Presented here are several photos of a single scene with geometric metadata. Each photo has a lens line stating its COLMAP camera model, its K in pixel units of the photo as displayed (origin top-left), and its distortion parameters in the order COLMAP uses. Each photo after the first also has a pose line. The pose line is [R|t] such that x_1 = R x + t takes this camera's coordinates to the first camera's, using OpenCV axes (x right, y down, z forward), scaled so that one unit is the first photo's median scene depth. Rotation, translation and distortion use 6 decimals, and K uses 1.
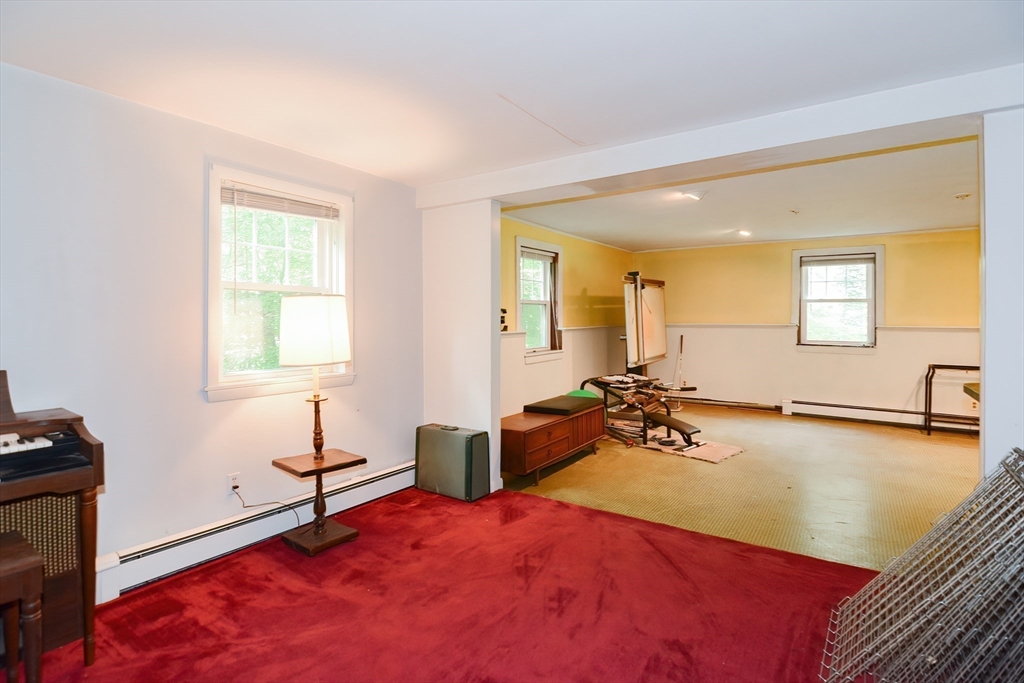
lens RADIAL K [[500.7, 0, 512.9], [0, 500.7, 316.8], [0, 0, 1]] dist [-0.001493, -0.007875]
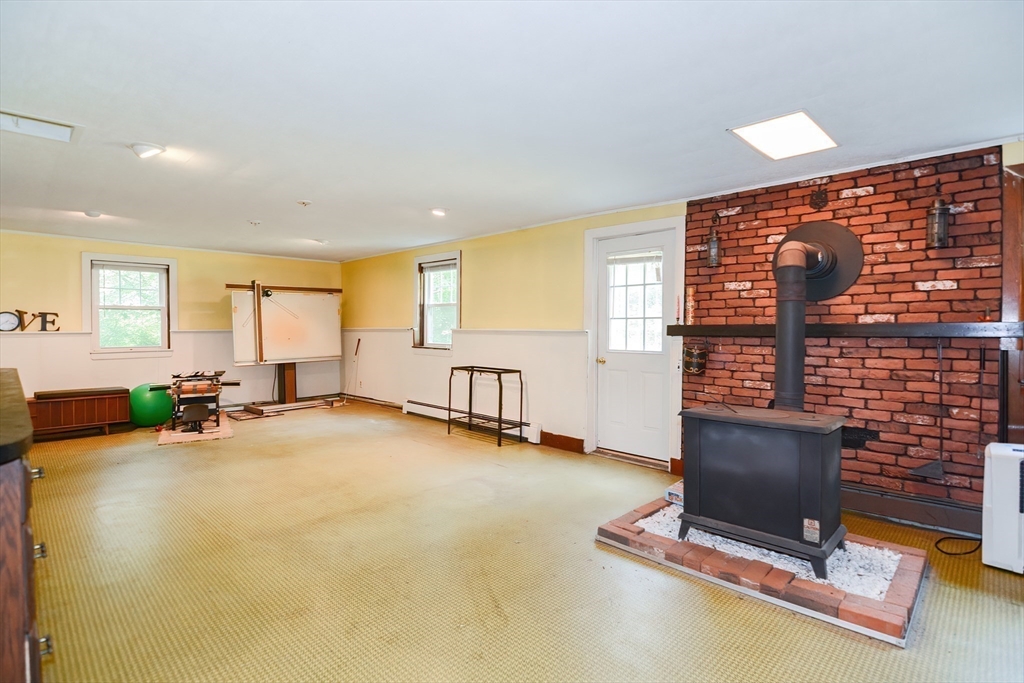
lens RADIAL K [[500.7, 0, 515.6], [0, 500.7, 335.2], [0, 0, 1]] dist [-0.001493, -0.007875]
pose [[0.986800, 0.001745, -0.161936, 1.098102], [0.000573, 0.999898, 0.014264, 0.017923], [0.161945, -0.014169, 0.986698, -0.003900]]
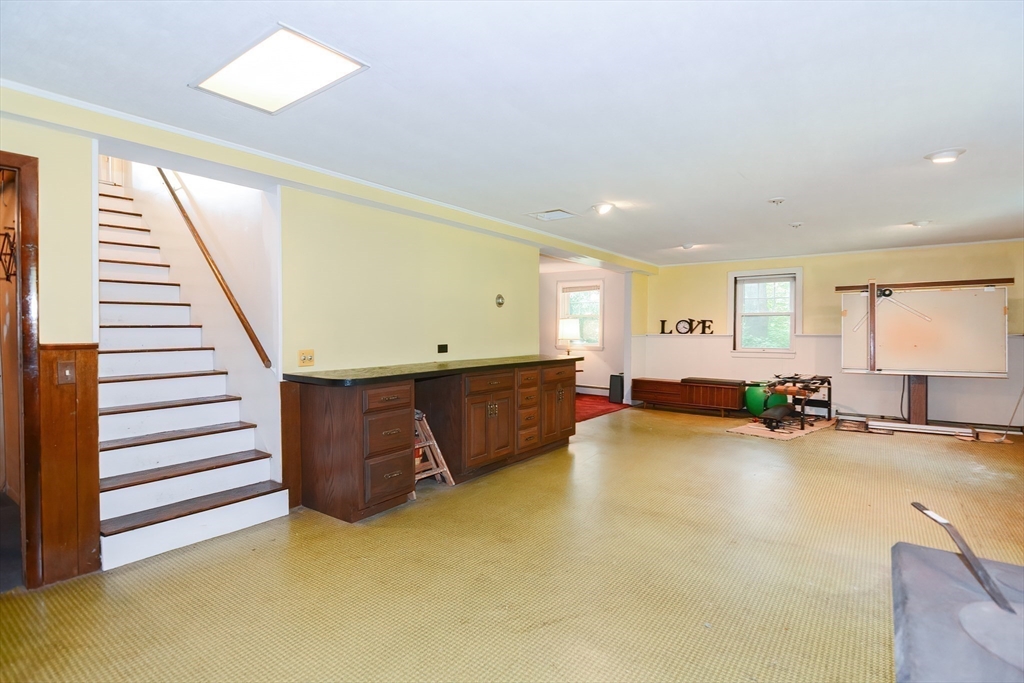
lens RADIAL K [[500.7, 0, 515.6], [0, 500.7, 337.6], [0, 0, 1]] dist [-0.001493, -0.007875]
pose [[-0.017772, 0.017358, -0.999691, 1.385308], [-0.001697, 0.999847, 0.017391, 0.010689], [0.999841, 0.002006, -0.017739, 0.343210]]
